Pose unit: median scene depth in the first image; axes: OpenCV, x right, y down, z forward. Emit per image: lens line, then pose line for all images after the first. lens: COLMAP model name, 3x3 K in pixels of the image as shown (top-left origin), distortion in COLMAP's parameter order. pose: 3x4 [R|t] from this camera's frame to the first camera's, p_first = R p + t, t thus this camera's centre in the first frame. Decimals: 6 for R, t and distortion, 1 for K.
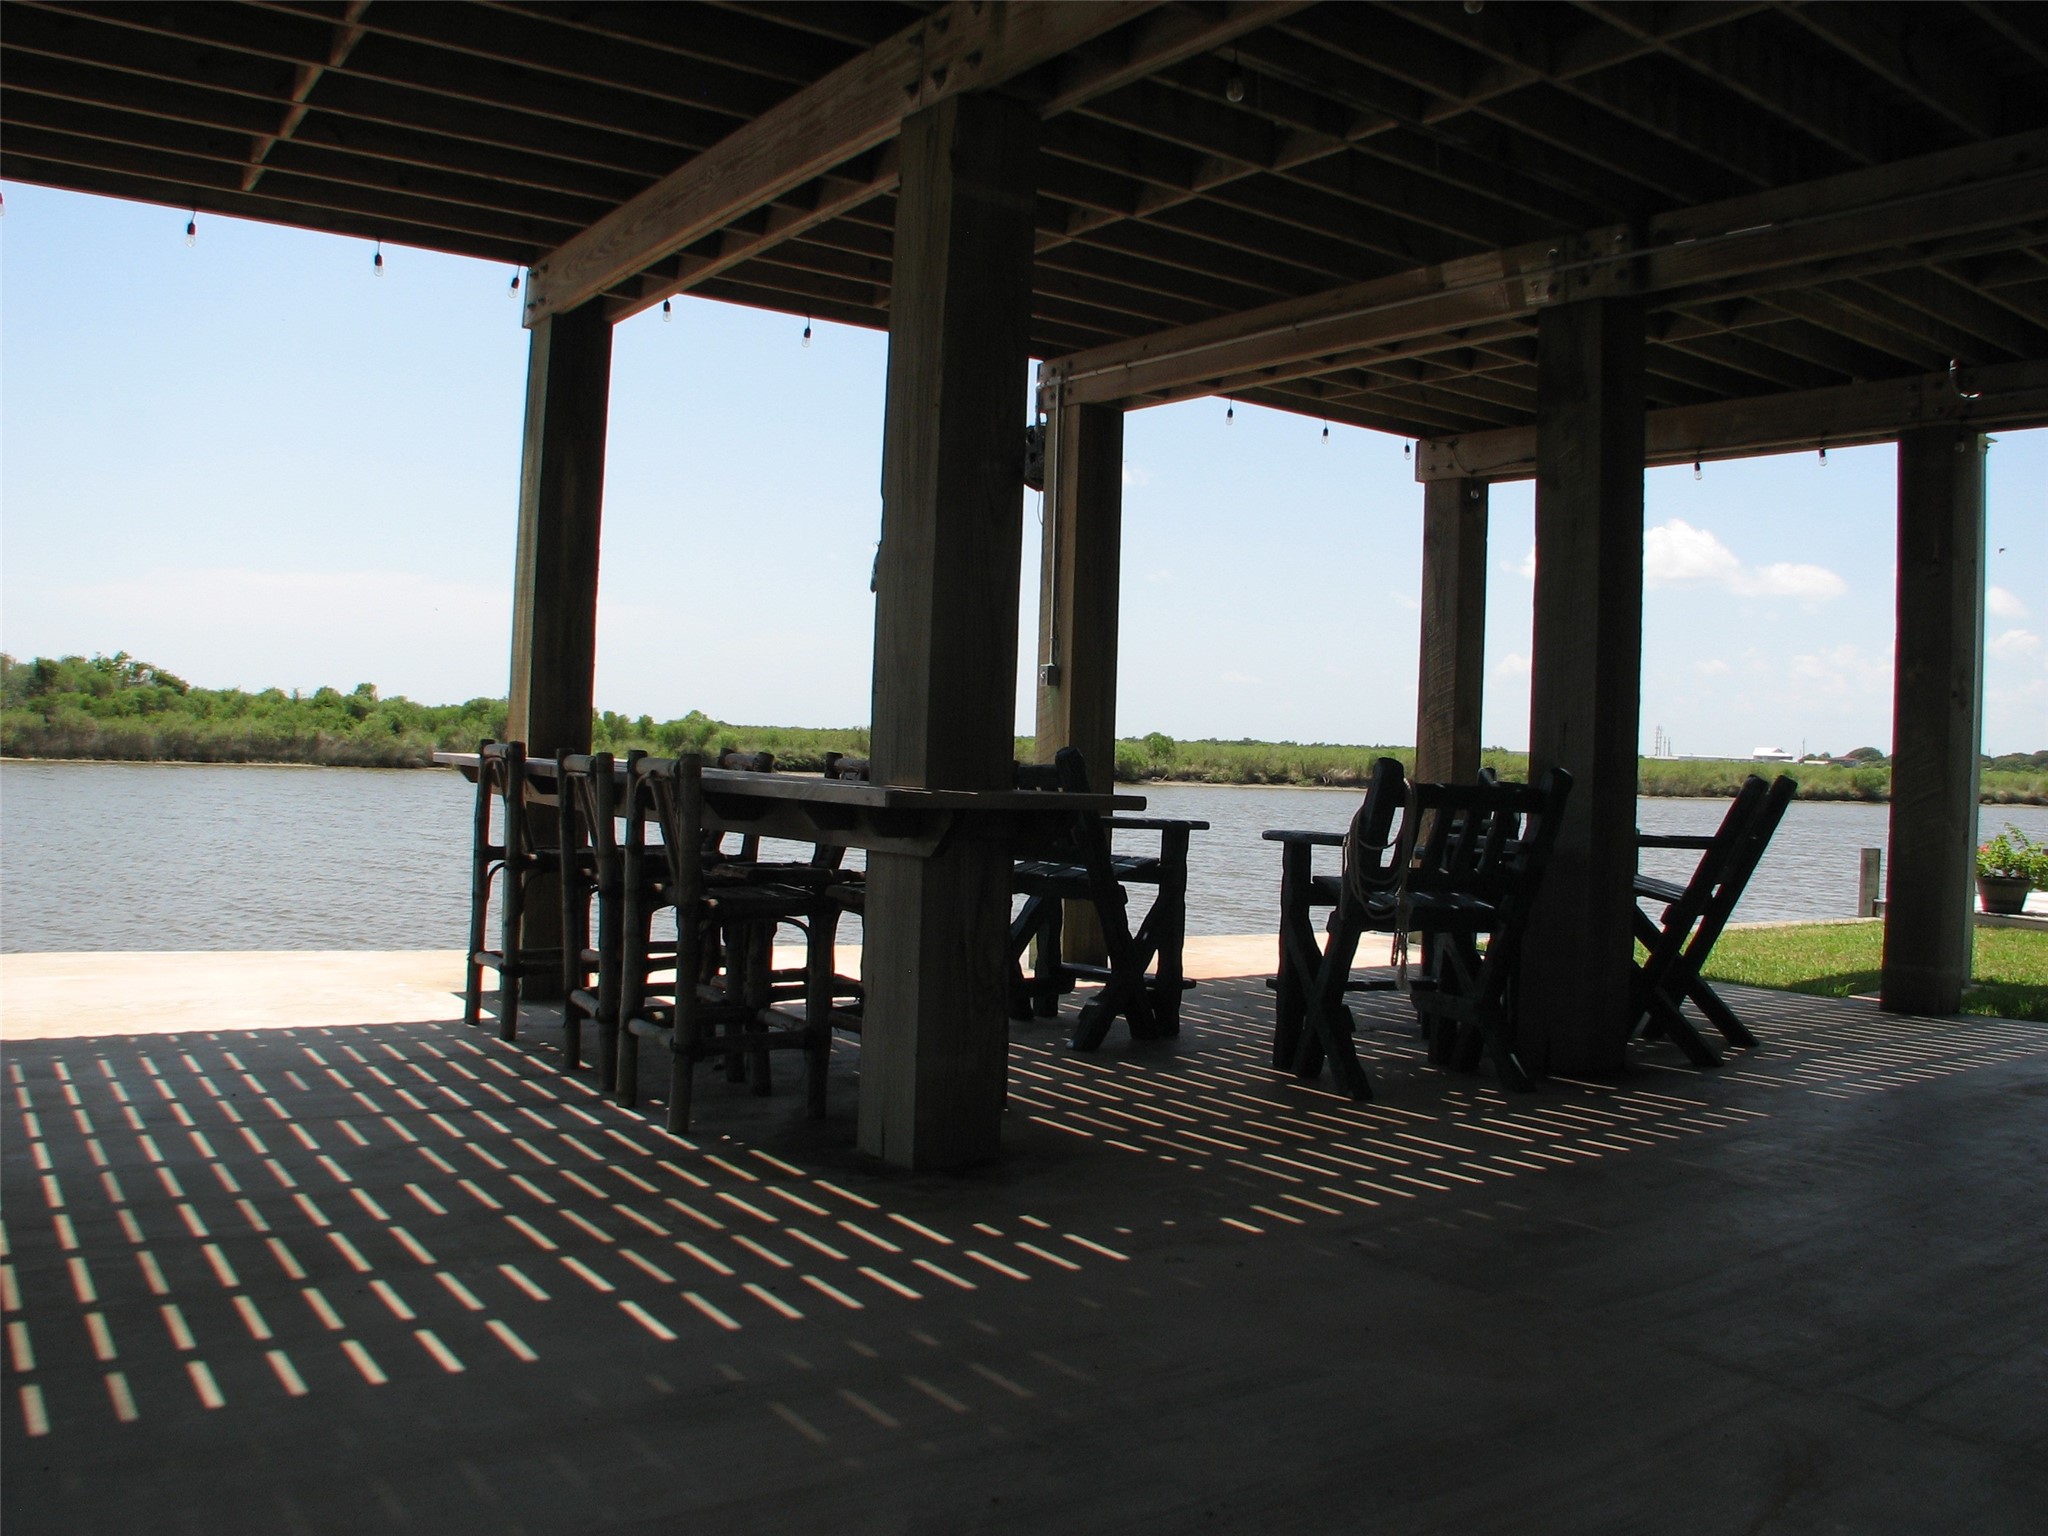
lens RADIAL K [[1695.7, 0, 1030.8], [0, 1695.7, 760.5], [0, 0, 1]] dist [-0.216410, 0.105024]
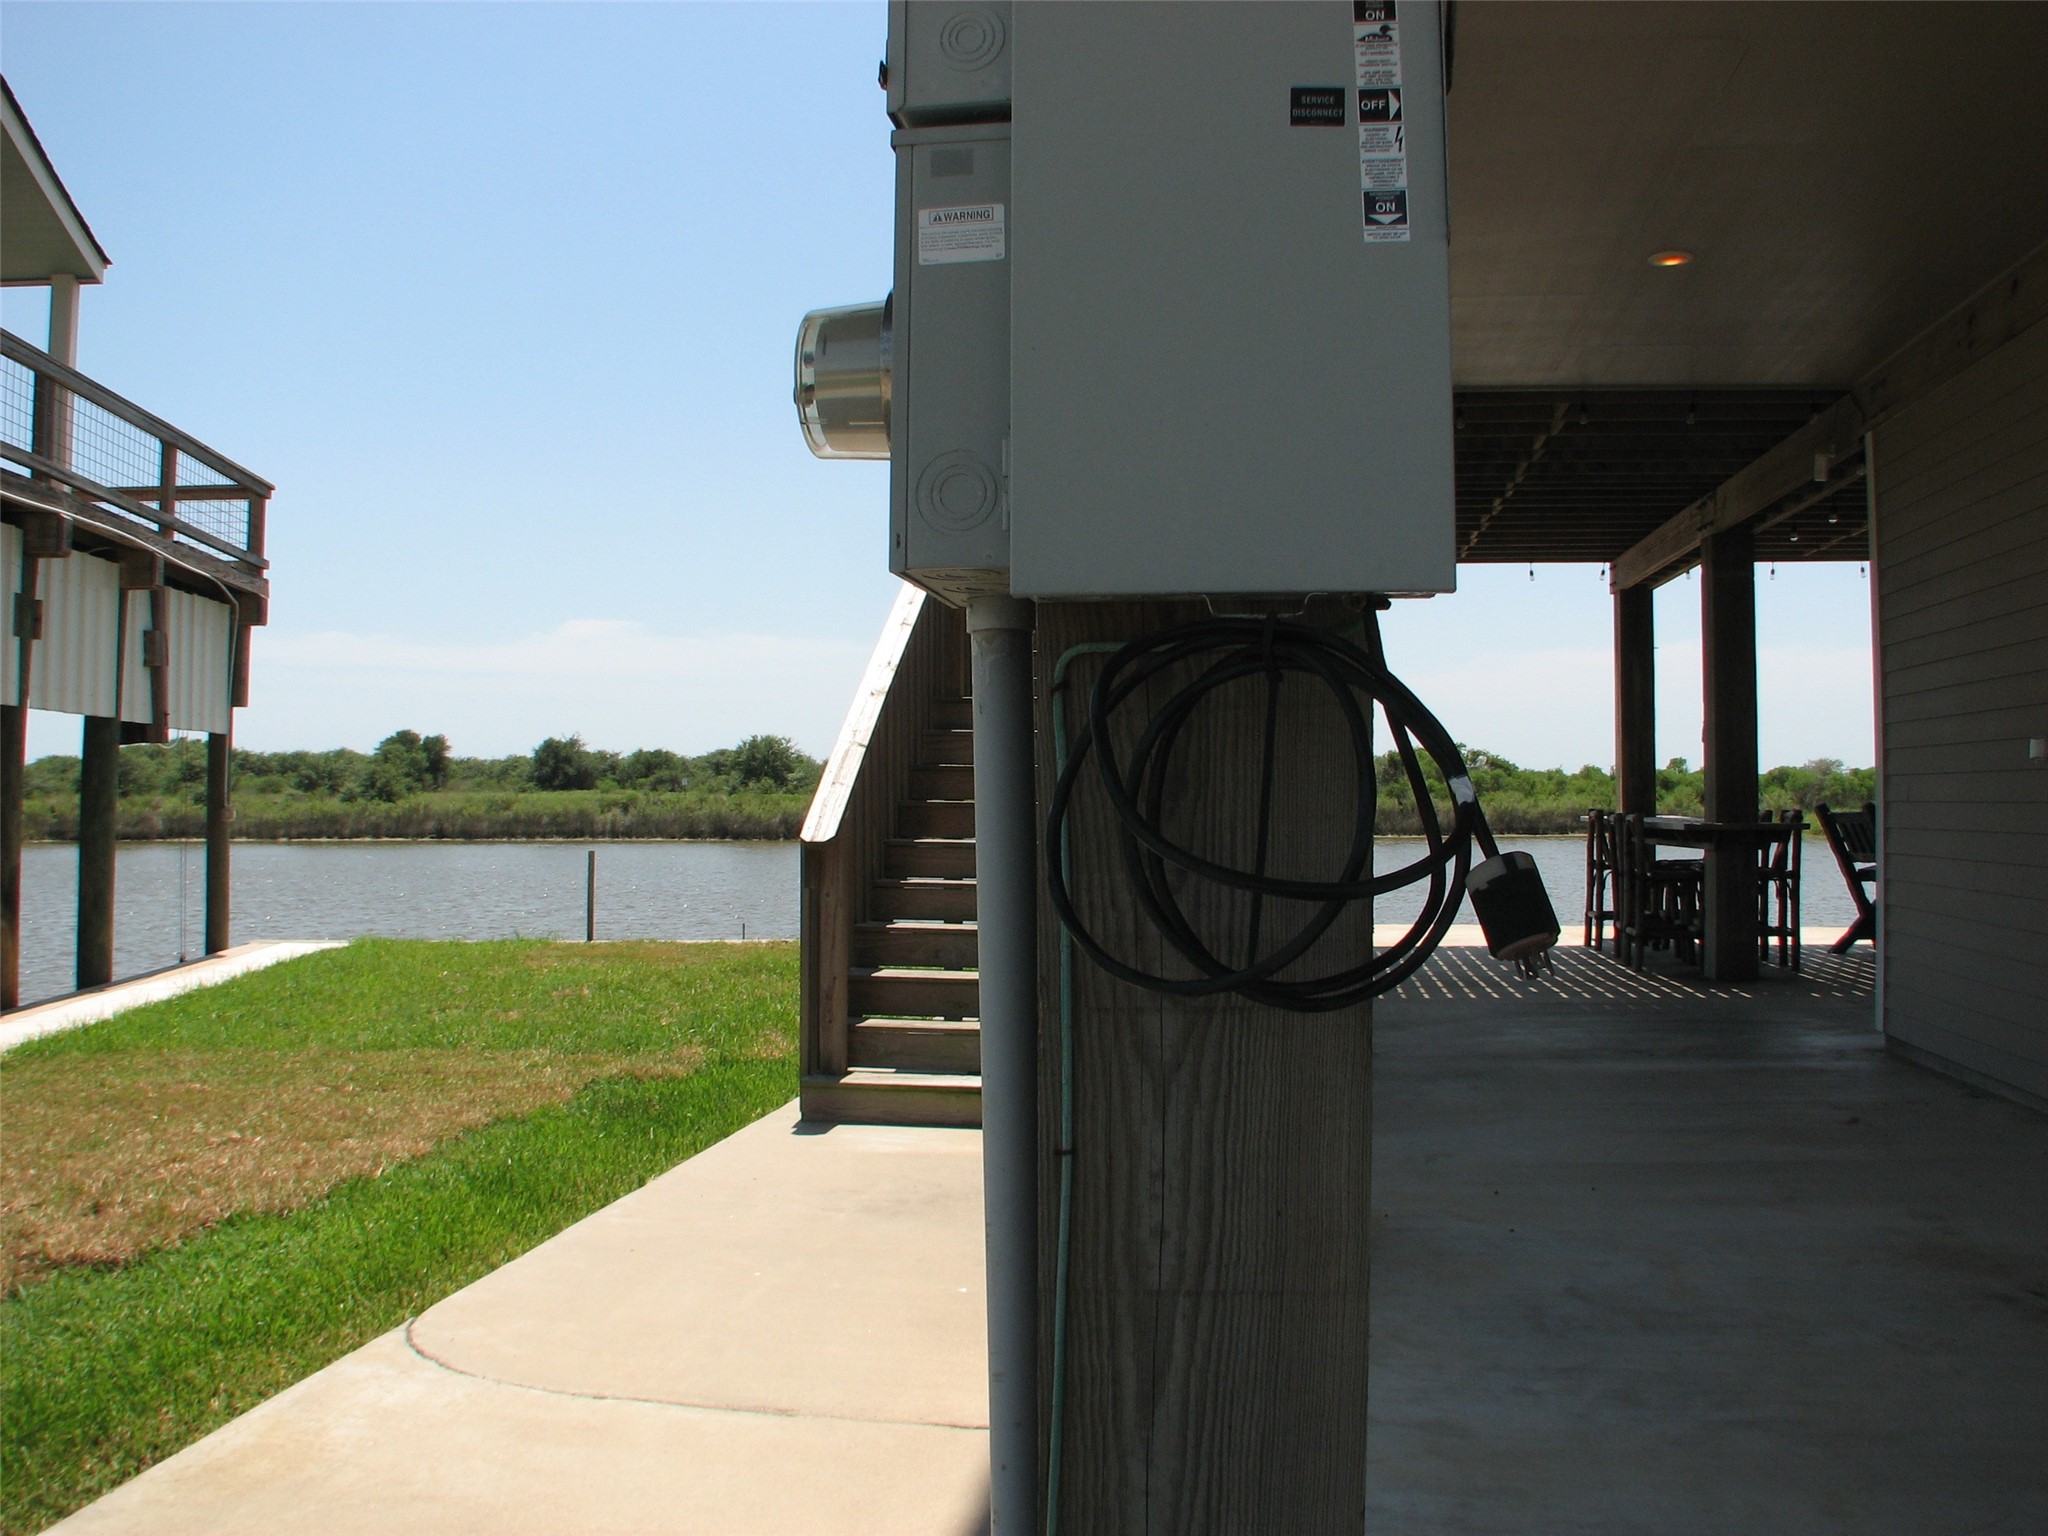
lens RADIAL K [[1695.7, 0, 1030.8], [0, 1695.7, 760.5], [0, 0, 1]] dist [-0.216410, 0.105024]
pose [[0.713797, -0.053798, -0.698284, 0.061994], [0.024213, 0.998345, -0.052164, 0.001559], [0.699934, 0.020327, 0.713918, -0.096796]]
